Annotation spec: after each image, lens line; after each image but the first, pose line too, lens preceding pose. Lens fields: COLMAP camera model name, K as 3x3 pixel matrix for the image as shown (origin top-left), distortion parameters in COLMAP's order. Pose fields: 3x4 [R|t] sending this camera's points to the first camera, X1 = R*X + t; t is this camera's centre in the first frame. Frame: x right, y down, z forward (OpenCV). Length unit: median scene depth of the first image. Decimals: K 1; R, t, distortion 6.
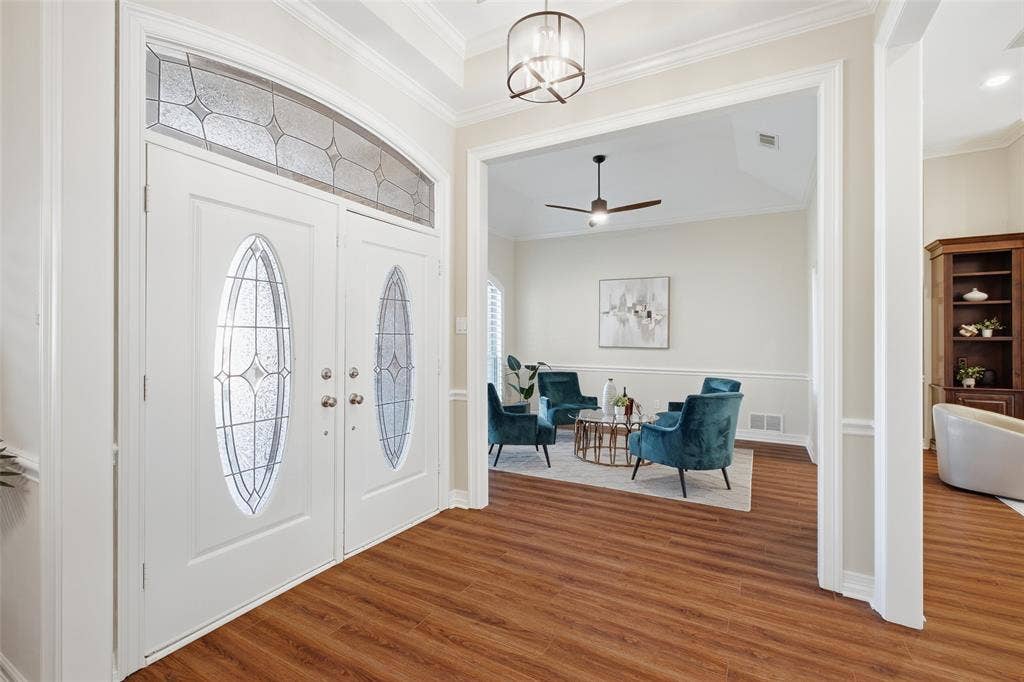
lens RADIAL K [[455.1, 0, 507.4], [0, 455.1, 338.8], [0, 0, 1]] dist [-0.001918, -0.000367]
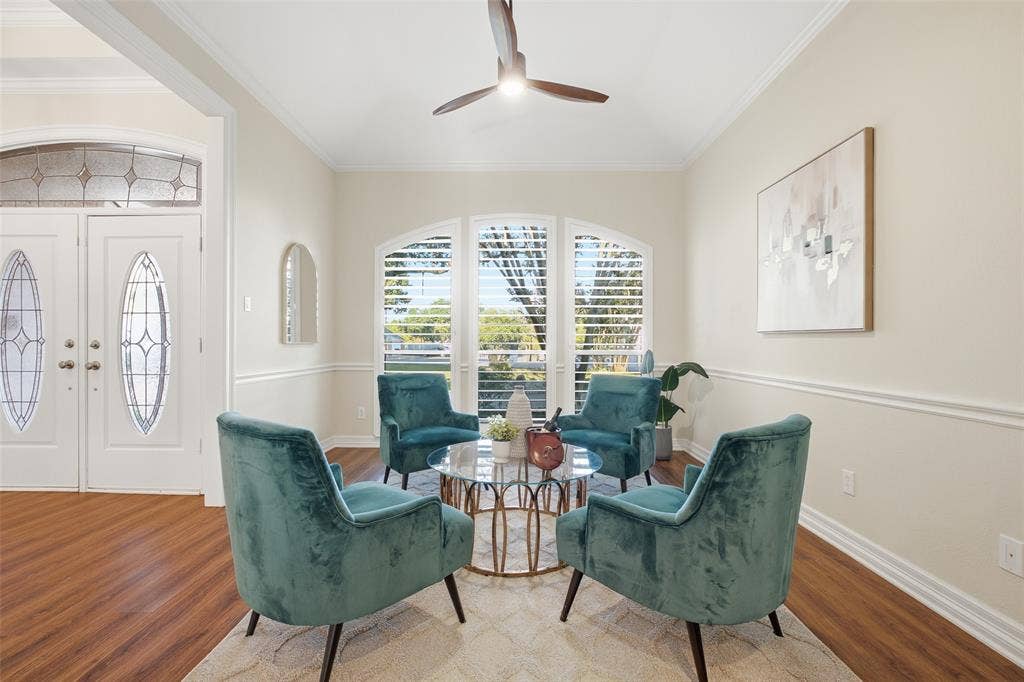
lens RADIAL K [[455.1, 0, 507.4], [0, 455.1, 338.8], [0, 0, 1]] dist [-0.001918, -0.000367]
pose [[0.475249, -0.004183, -0.879842, 0.756186], [0.003885, 0.999989, -0.002656, 0.038949], [0.879843, -0.002156, 0.475260, 0.820511]]
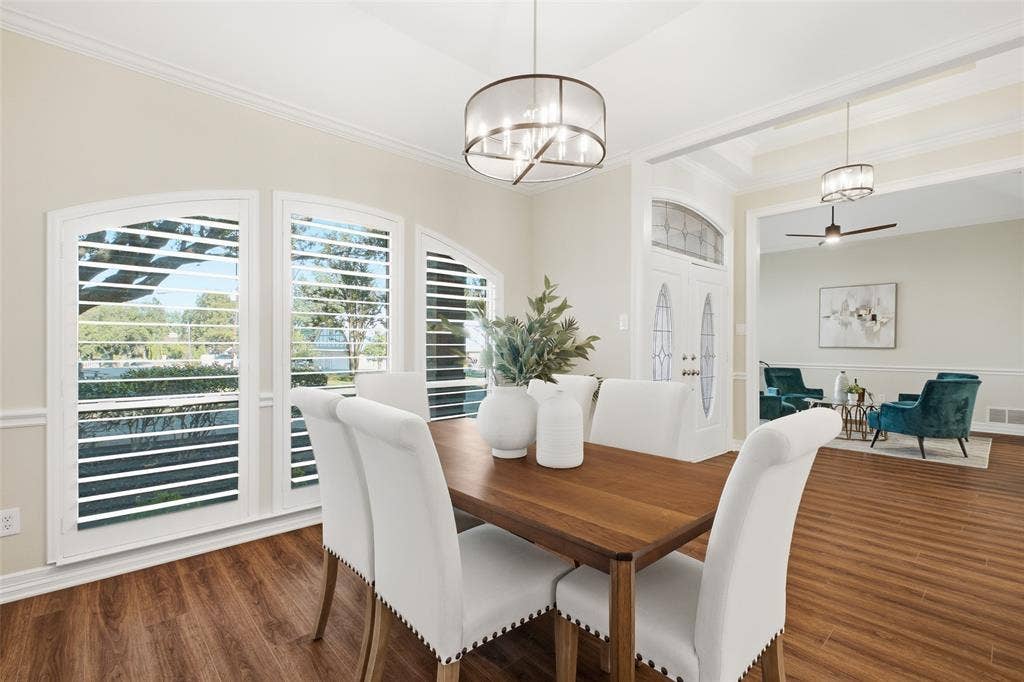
lens RADIAL K [[460.1, 0, 509.9], [0, 460.1, 348.9], [0, 0, 1]] dist [0.000216, -0.000222]
pose [[0.949694, -0.000540, -0.313179, -0.261846], [0.003148, 0.999964, 0.007822, 0.016216], [0.313163, -0.008414, 0.949662, -0.502688]]
